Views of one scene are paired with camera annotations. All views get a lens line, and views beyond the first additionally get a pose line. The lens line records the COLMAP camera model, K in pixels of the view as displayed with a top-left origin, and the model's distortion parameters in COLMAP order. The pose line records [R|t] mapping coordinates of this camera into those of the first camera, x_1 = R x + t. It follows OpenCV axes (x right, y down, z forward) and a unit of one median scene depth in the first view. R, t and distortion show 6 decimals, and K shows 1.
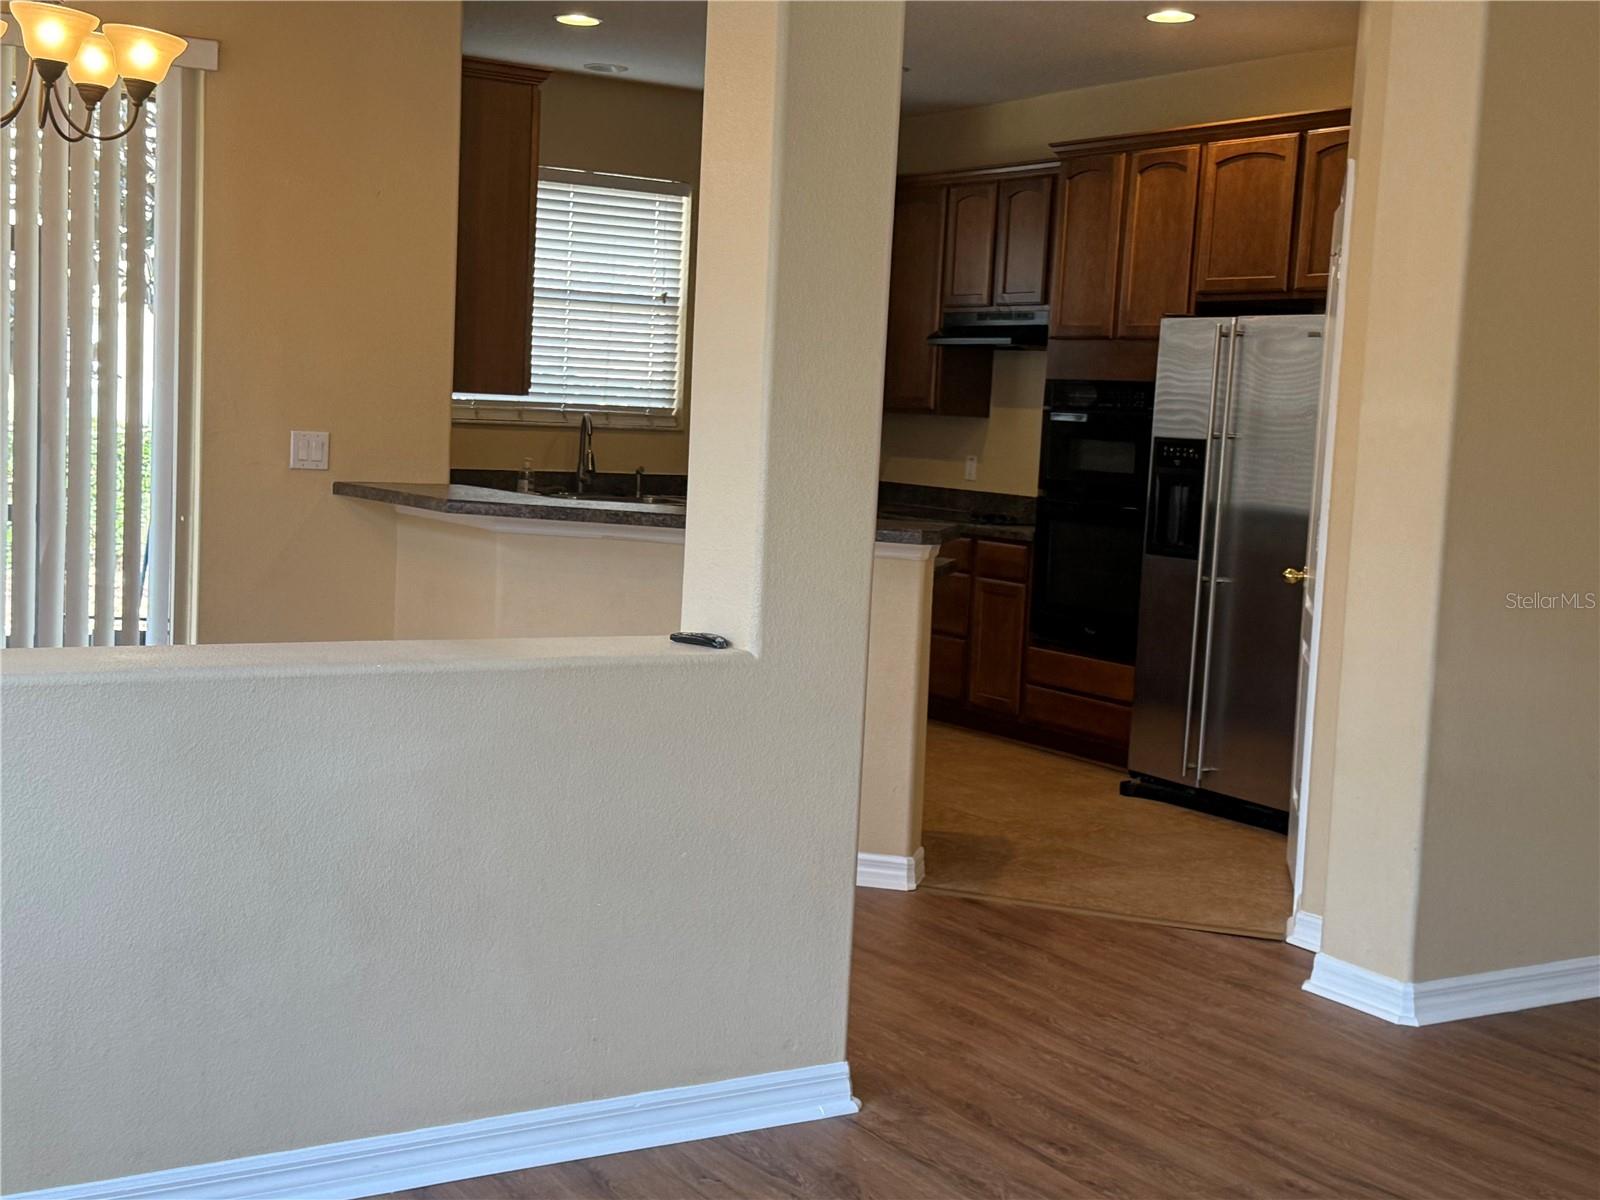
lens RADIAL K [[2128.0, 0, 793.8], [0, 2128.0, 570.9], [0, 0, 1]] dist [0.134974, 0.000000]
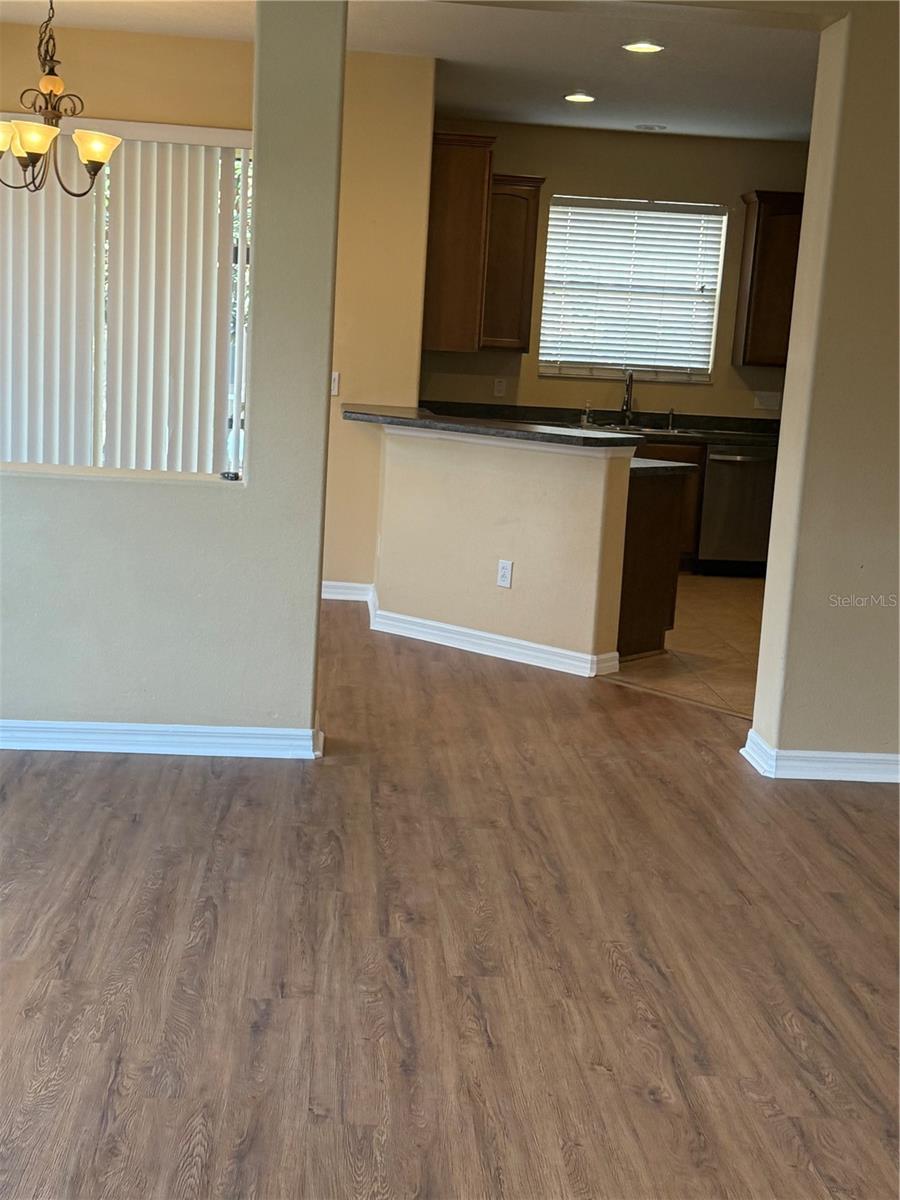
lens RADIAL K [[1596.0, 0, 451.8], [0, 1596.0, 597.6], [0, 0, 1]] dist [0.134974, 0.000000]
pose [[0.885767, 0.078104, -0.457511, 0.585423], [-0.053604, 0.996358, 0.066313, 0.028030], [0.461024, -0.034214, 0.886728, -0.063779]]
